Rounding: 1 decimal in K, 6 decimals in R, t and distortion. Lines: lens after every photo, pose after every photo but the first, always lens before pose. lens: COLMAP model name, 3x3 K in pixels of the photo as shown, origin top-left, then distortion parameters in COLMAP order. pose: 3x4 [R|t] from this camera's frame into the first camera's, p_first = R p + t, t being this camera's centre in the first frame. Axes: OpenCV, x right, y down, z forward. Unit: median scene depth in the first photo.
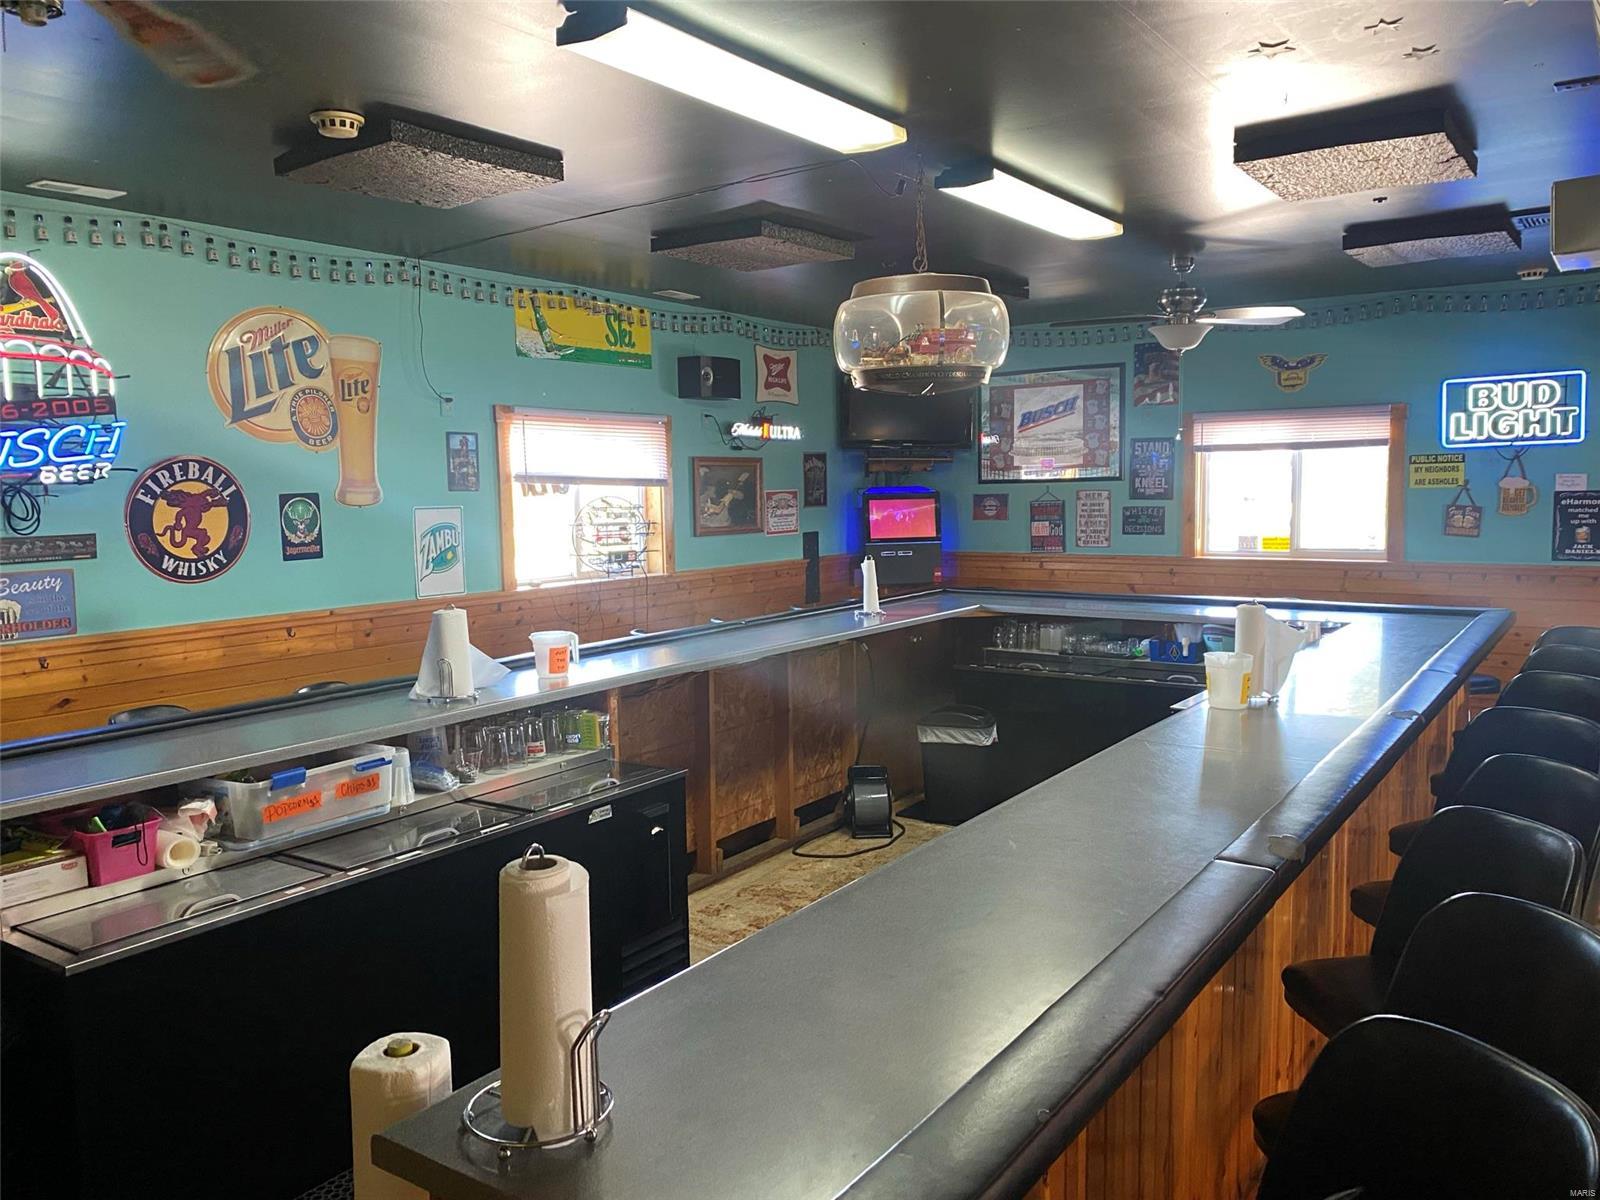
lens RADIAL K [[1218.9, 0, 812.0], [0, 1218.9, 592.2], [0, 0, 1]] dist [0.048778, -0.063213]
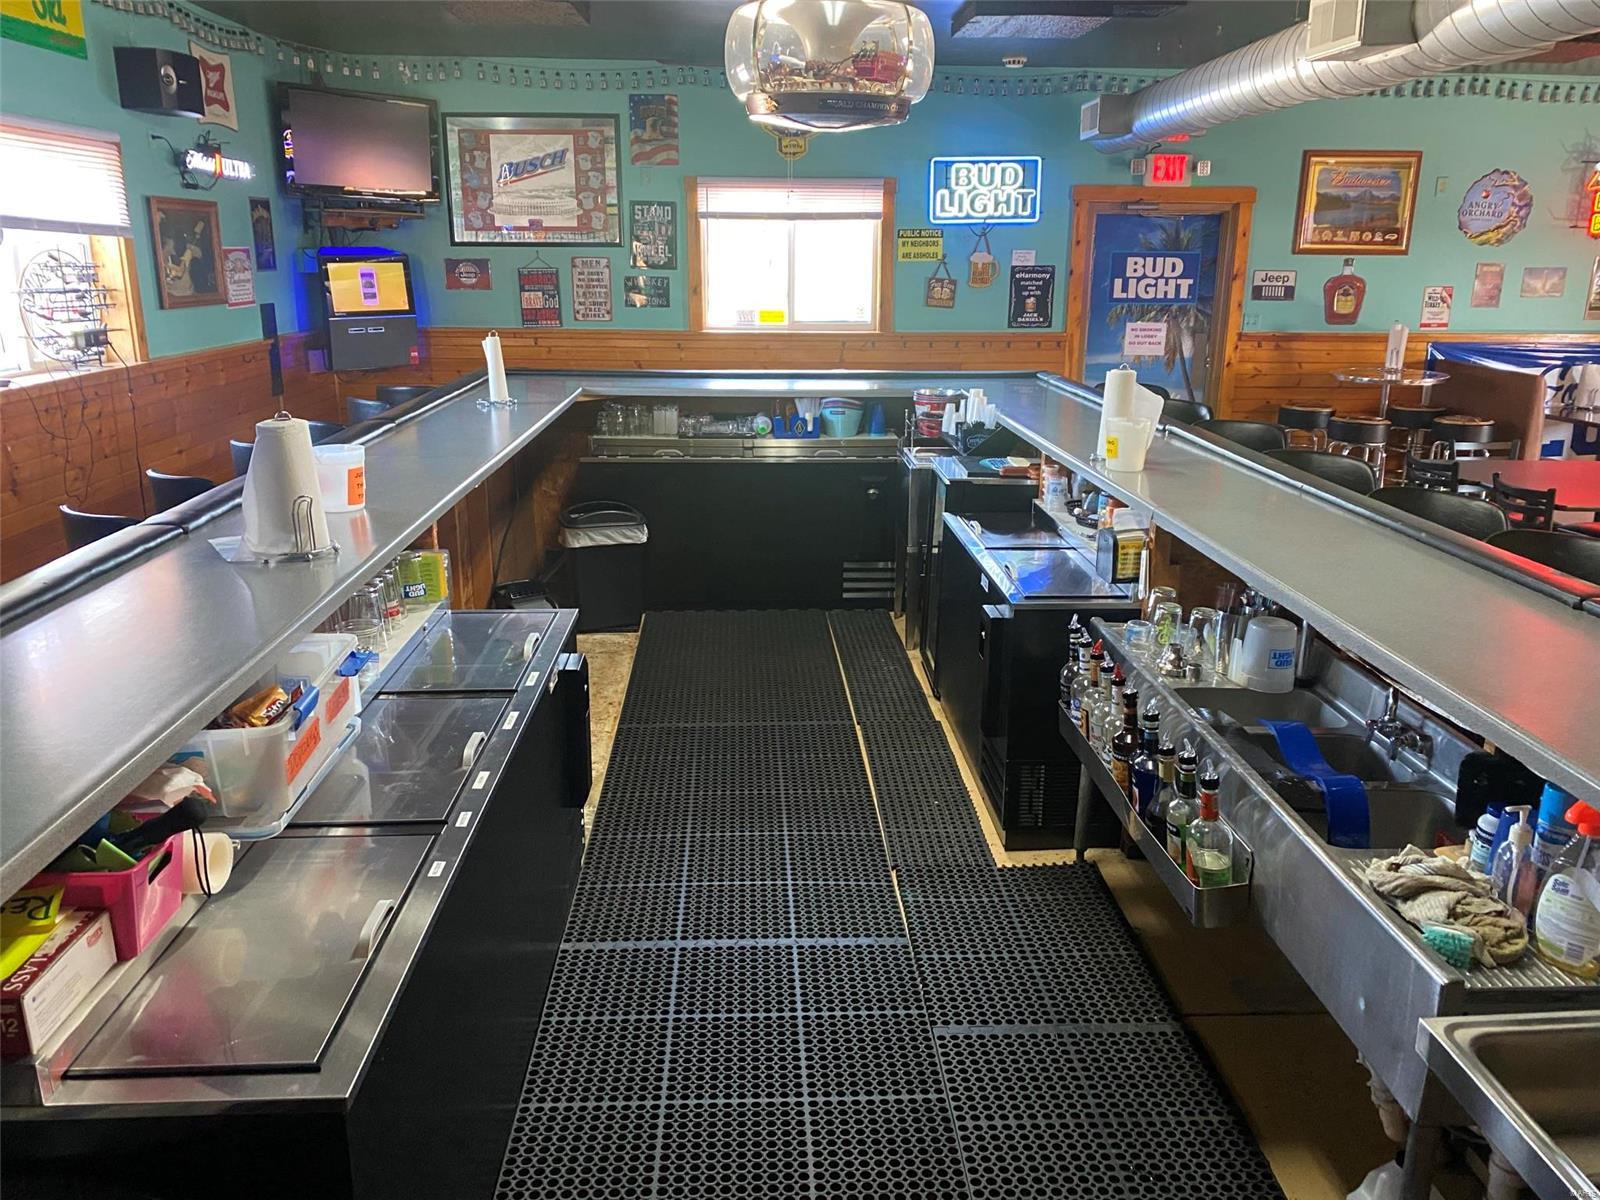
lens RADIAL K [[1218.9, 0, 808.3], [0, 1218.9, 597.5], [0, 0, 1]] dist [0.048778, -0.063213]
pose [[0.796381, -0.143371, 0.587556, -0.260513], [0.033654, 0.980496, 0.193638, -0.006101], [-0.603858, -0.134436, 0.785673, 0.169391]]
